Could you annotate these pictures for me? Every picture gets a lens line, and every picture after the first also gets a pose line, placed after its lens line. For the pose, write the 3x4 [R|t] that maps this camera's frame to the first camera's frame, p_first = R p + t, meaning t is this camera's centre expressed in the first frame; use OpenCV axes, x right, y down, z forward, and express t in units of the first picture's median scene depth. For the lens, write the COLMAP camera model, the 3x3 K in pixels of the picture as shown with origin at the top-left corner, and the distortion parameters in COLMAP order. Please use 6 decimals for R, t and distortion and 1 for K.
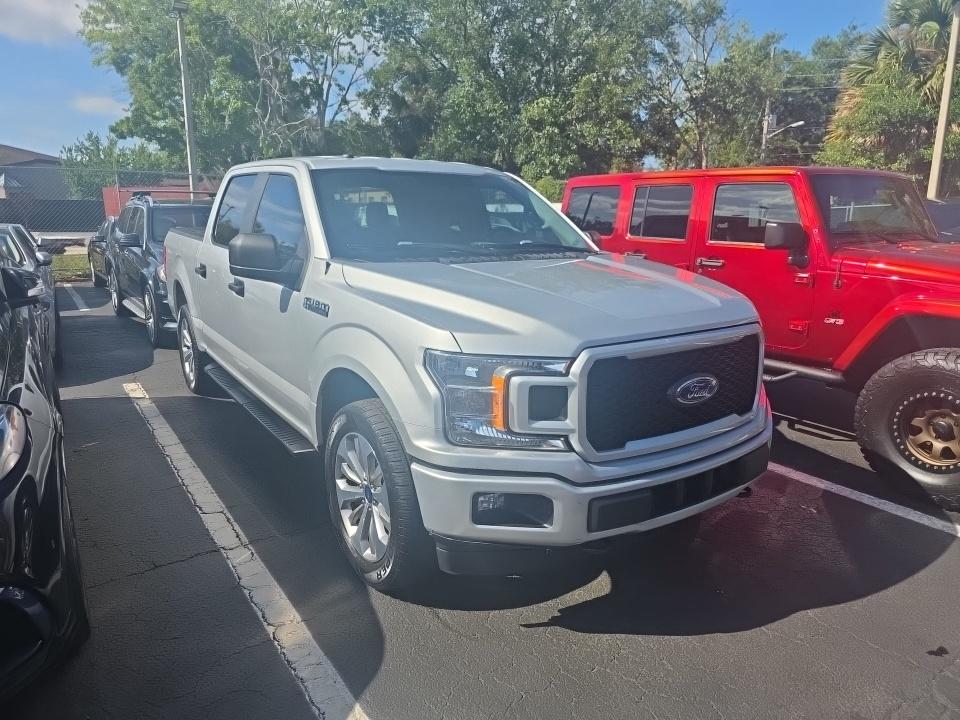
lens RADIAL K [[646.5, 0, 489.5], [0, 646.5, 362.2], [0, 0, 1]] dist [0.054639, -0.050562]
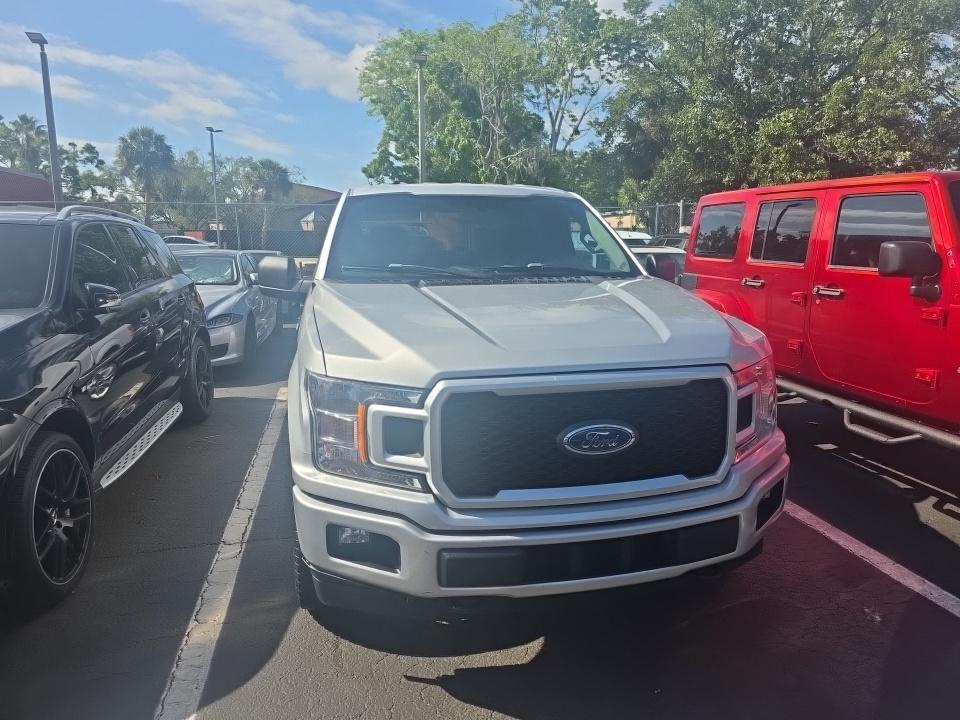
lens RADIAL K [[646.5, 0, 486.3], [0, 646.5, 360.0], [0, 0, 1]] dist [0.054639, -0.050562]
pose [[0.929703, 0.057240, -0.363834, 0.232155], [-0.072196, 0.997008, -0.027629, -0.012398], [0.361164, 0.051954, 0.931054, 0.078278]]
